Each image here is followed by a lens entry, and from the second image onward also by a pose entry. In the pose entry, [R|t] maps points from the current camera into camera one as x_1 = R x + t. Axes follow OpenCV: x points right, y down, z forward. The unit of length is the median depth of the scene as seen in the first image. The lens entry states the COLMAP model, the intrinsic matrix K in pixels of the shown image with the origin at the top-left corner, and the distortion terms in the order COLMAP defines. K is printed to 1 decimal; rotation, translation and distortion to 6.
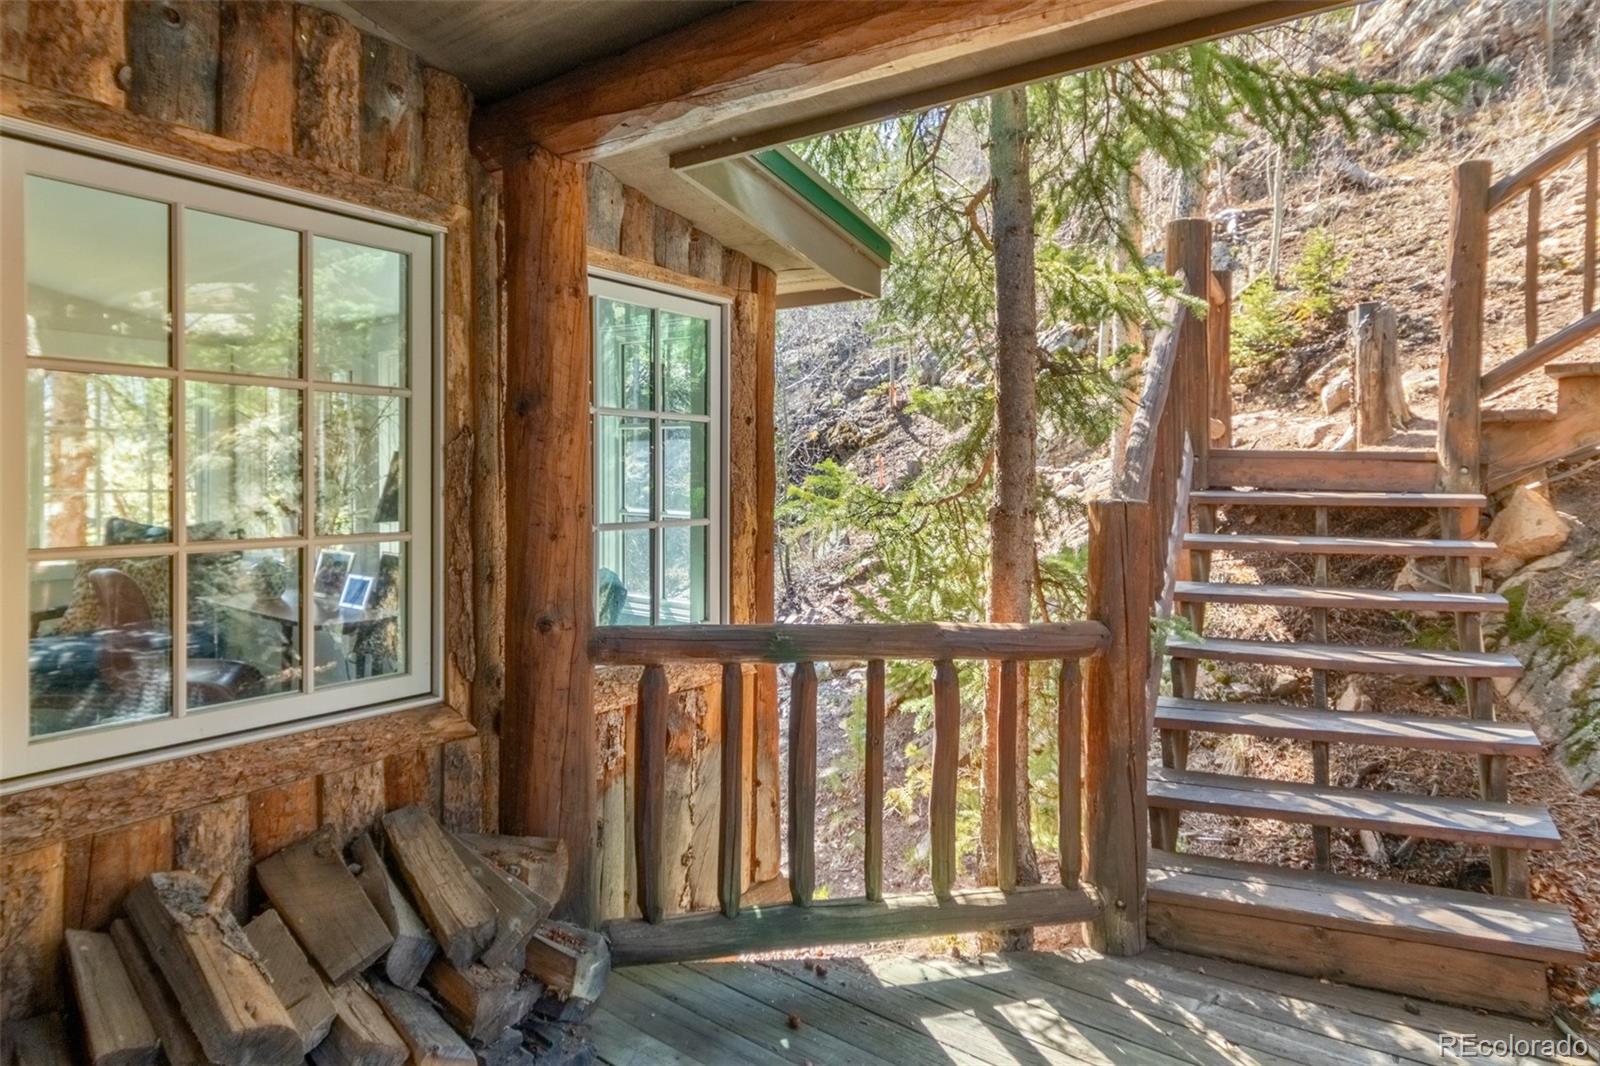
lens RADIAL K [[916.5, 0, 801.6], [0, 916.5, 498.6], [0, 0, 1]] dist [0.006951, 0.000327]
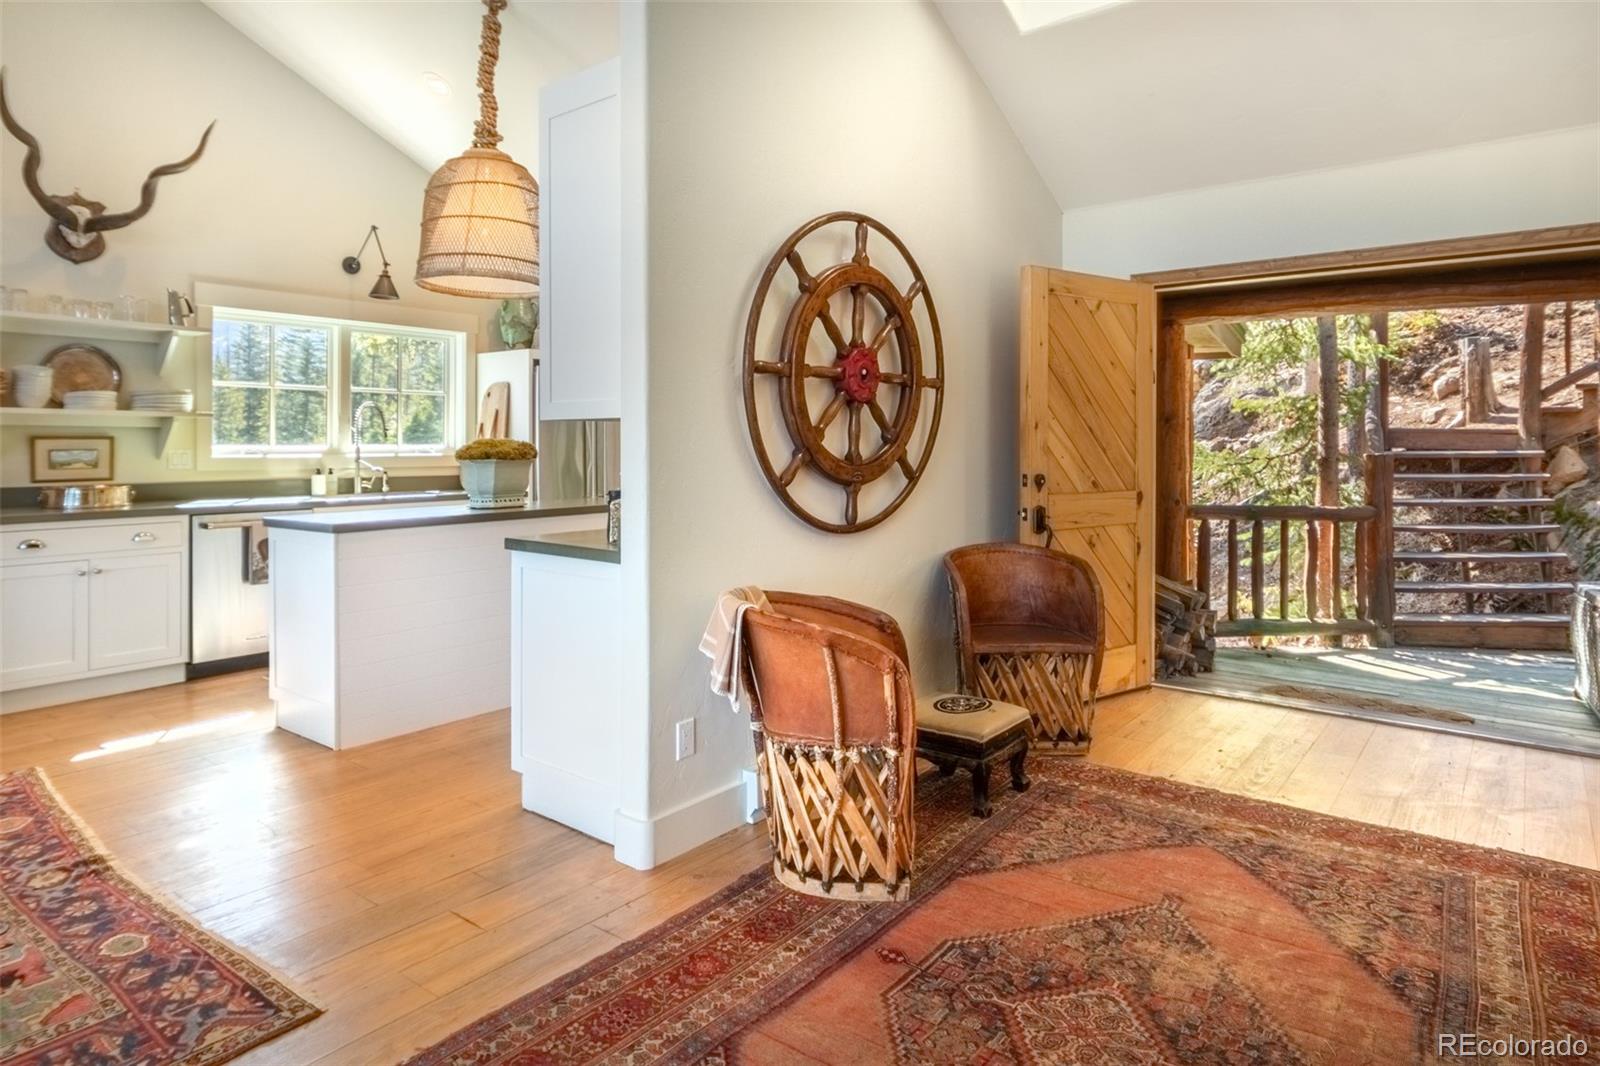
lens RADIAL K [[916.5, 0, 831.3], [0, 916.5, 474.0], [0, 0, 1]] dist [0.006951, 0.000327]
pose [[0.999548, -0.011010, -0.027963, -0.691188], [0.011129, 0.999930, 0.004112, 0.019477], [0.027916, -0.004422, 0.999600, -0.961323]]
